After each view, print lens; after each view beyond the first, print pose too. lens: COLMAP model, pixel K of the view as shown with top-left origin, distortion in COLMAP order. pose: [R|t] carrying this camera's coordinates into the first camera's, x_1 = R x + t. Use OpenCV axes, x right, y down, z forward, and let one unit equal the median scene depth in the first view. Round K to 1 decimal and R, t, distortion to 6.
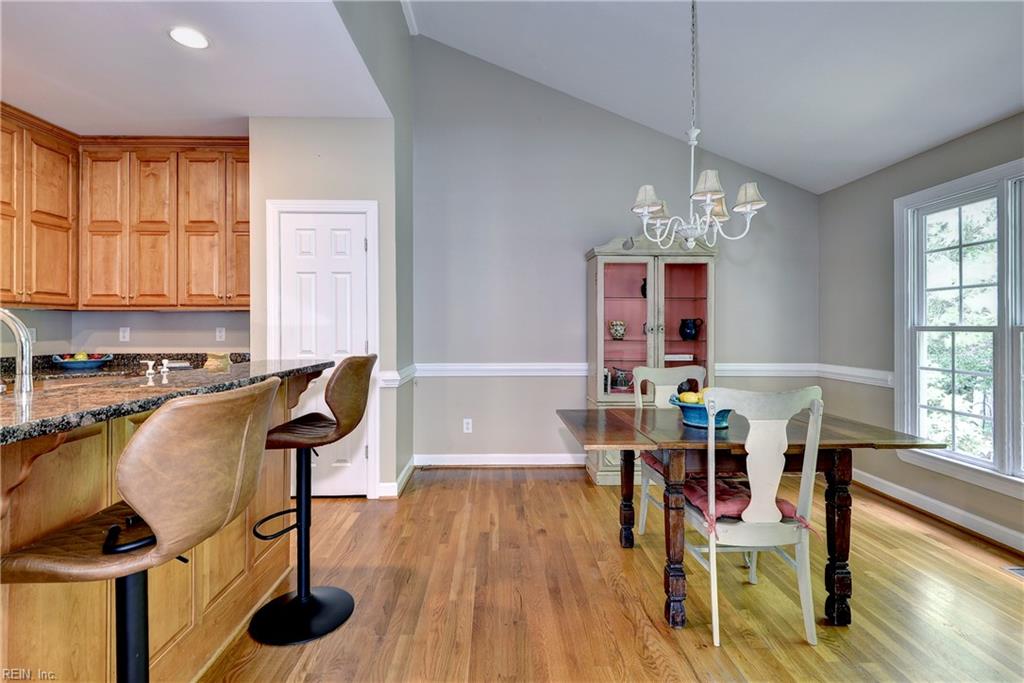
lens RADIAL K [[475.9, 0, 508.3], [0, 475.9, 326.6], [0, 0, 1]] dist [0.024289, -0.012670]
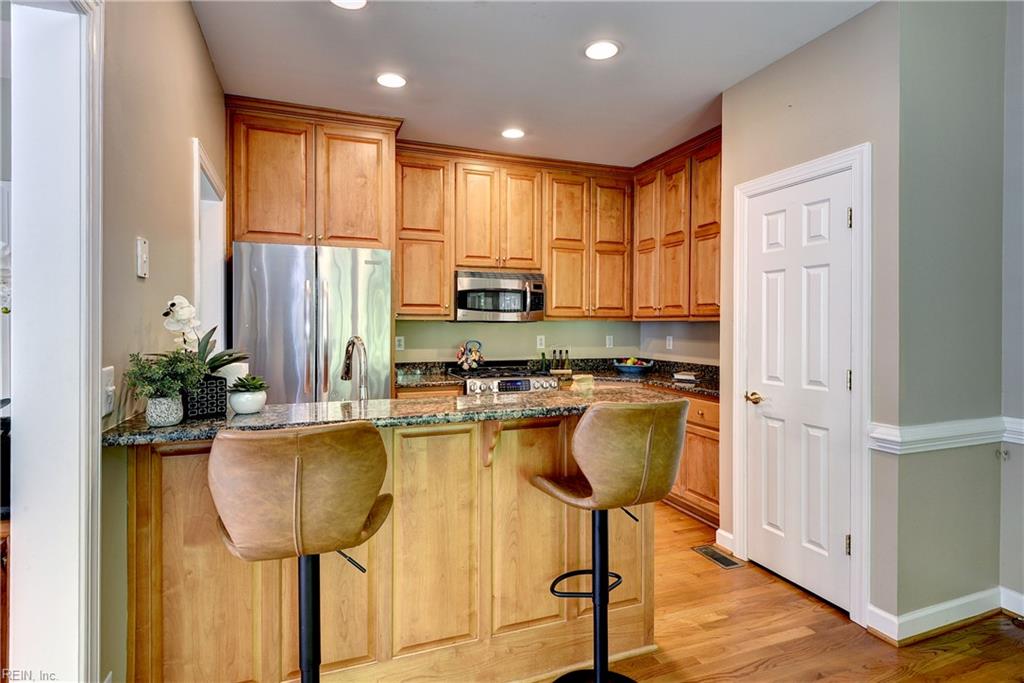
lens RADIAL K [[530.3, 0, 511.0], [0, 530.3, 329.0], [0, 0, 1]] dist [0.021088, -0.002744]
pose [[0.330227, 0.010849, -0.943839, 0.217098], [0.000628, 0.999931, 0.011714, -0.032239], [0.943901, -0.004461, 0.330198, 0.325655]]
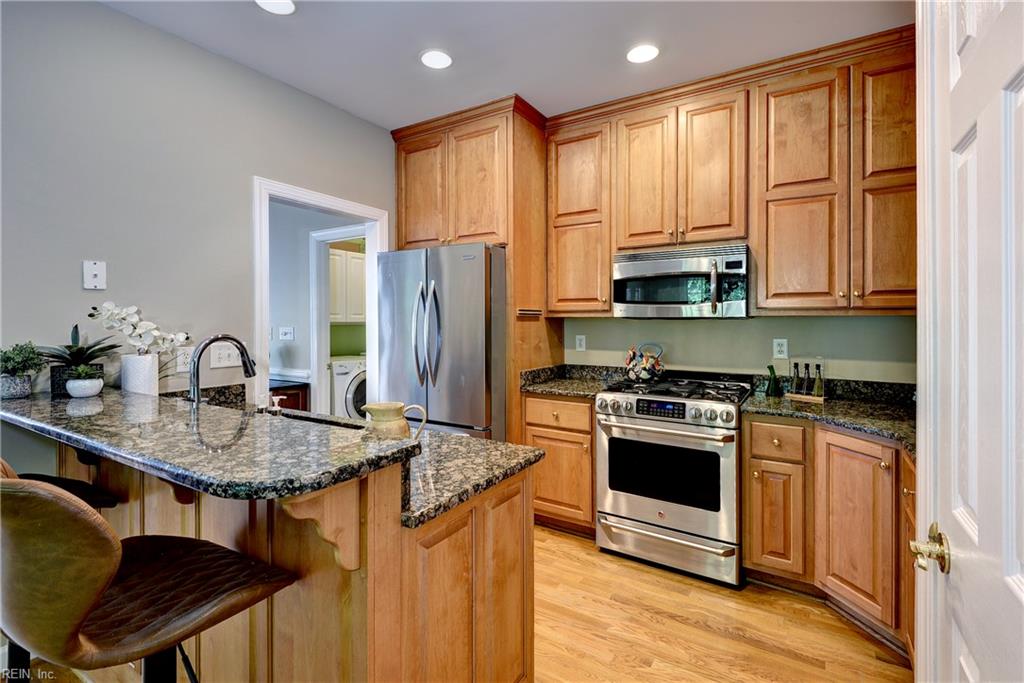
lens RADIAL K [[475.9, 0, 507.4], [0, 475.9, 321.9], [0, 0, 1]] dist [0.024289, -0.012670]
pose [[-0.557583, 0.003467, -0.830114, -0.119467], [0.004468, 0.999989, 0.001175, -0.030871], [0.830109, -0.003054, -0.557593, 0.910260]]
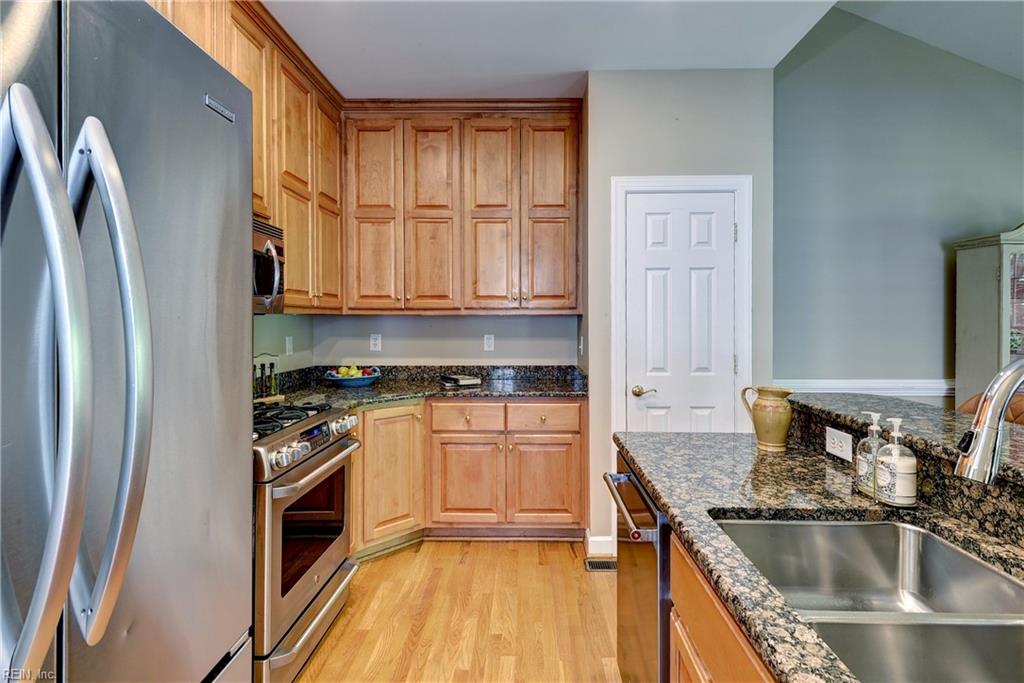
lens RADIAL K [[524.5, 0, 520.9], [0, 524.5, 324.9], [0, 0, 1]] dist [0.029590, -0.006547]
pose [[0.999609, 0.001220, -0.027935, -0.598702], [-0.000753, 0.999860, 0.016709, -0.033968], [0.027951, -0.016681, 0.999470, 0.119293]]
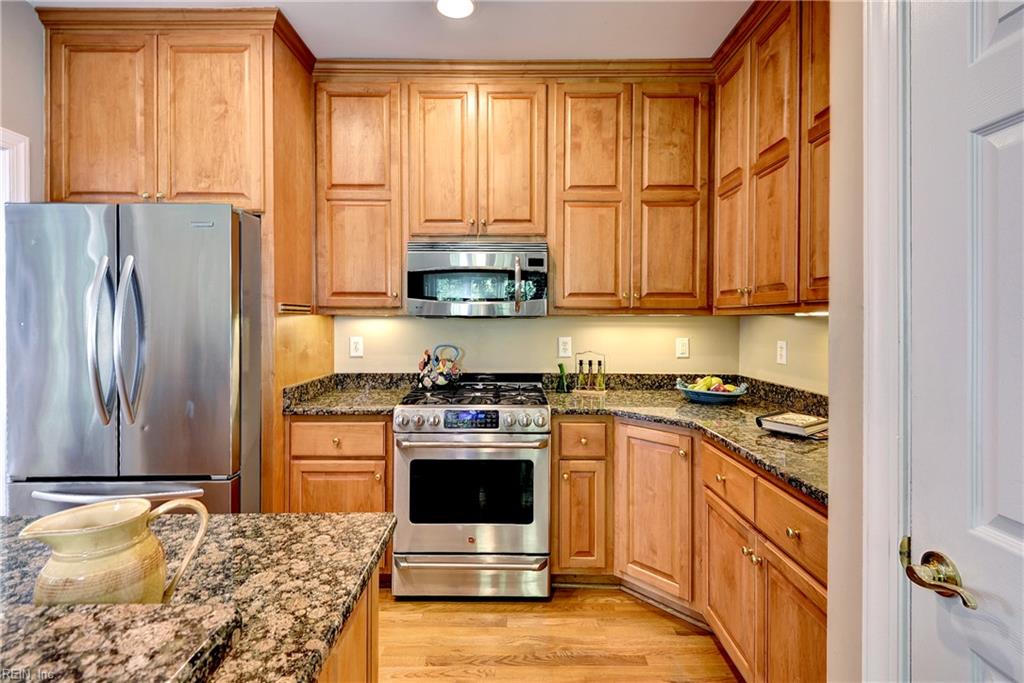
lens RADIAL K [[475.9, 0, 509.9], [0, 475.9, 321.4], [0, 0, 1]] dist [0.024289, -0.012670]
pose [[-0.022183, 0.005608, -0.999738, -0.214653], [0.003210, 0.999980, 0.005538, -0.031751], [0.999749, -0.003087, -0.022201, 0.766295]]
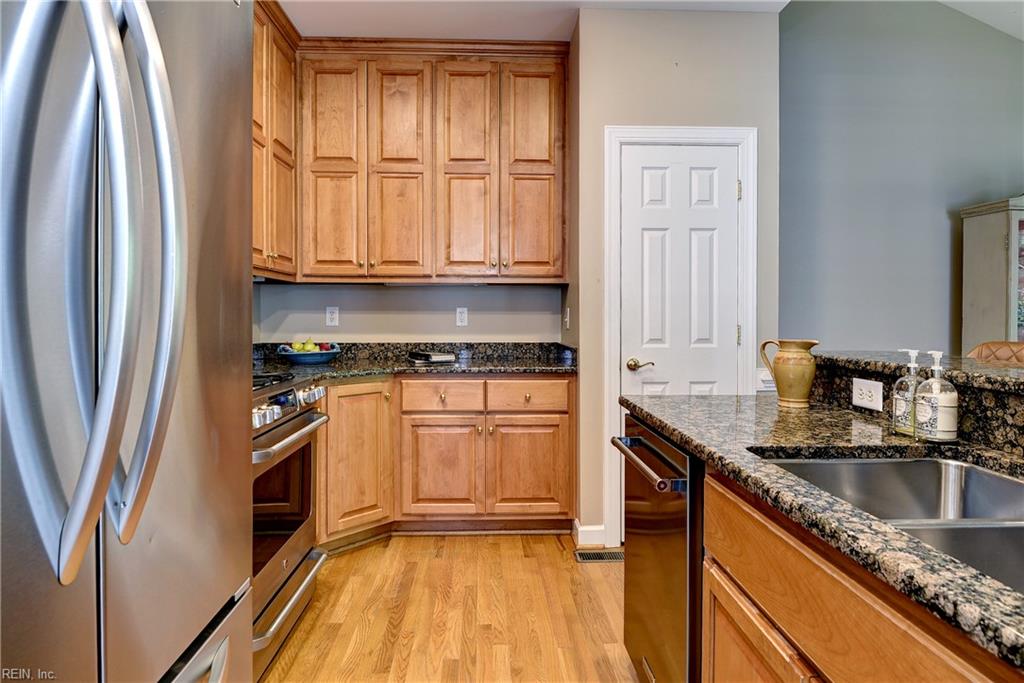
lens RADIAL K [[596.1, 0, 502.5], [0, 596.1, 323.7], [0, 0, 1]] dist [0.000730, -0.003852]
pose [[0.999790, 0.002430, 0.020370, -0.640496], [-0.002817, 0.999816, 0.018976, 0.010452], [-0.020321, -0.019029, 0.999612, 0.109629]]
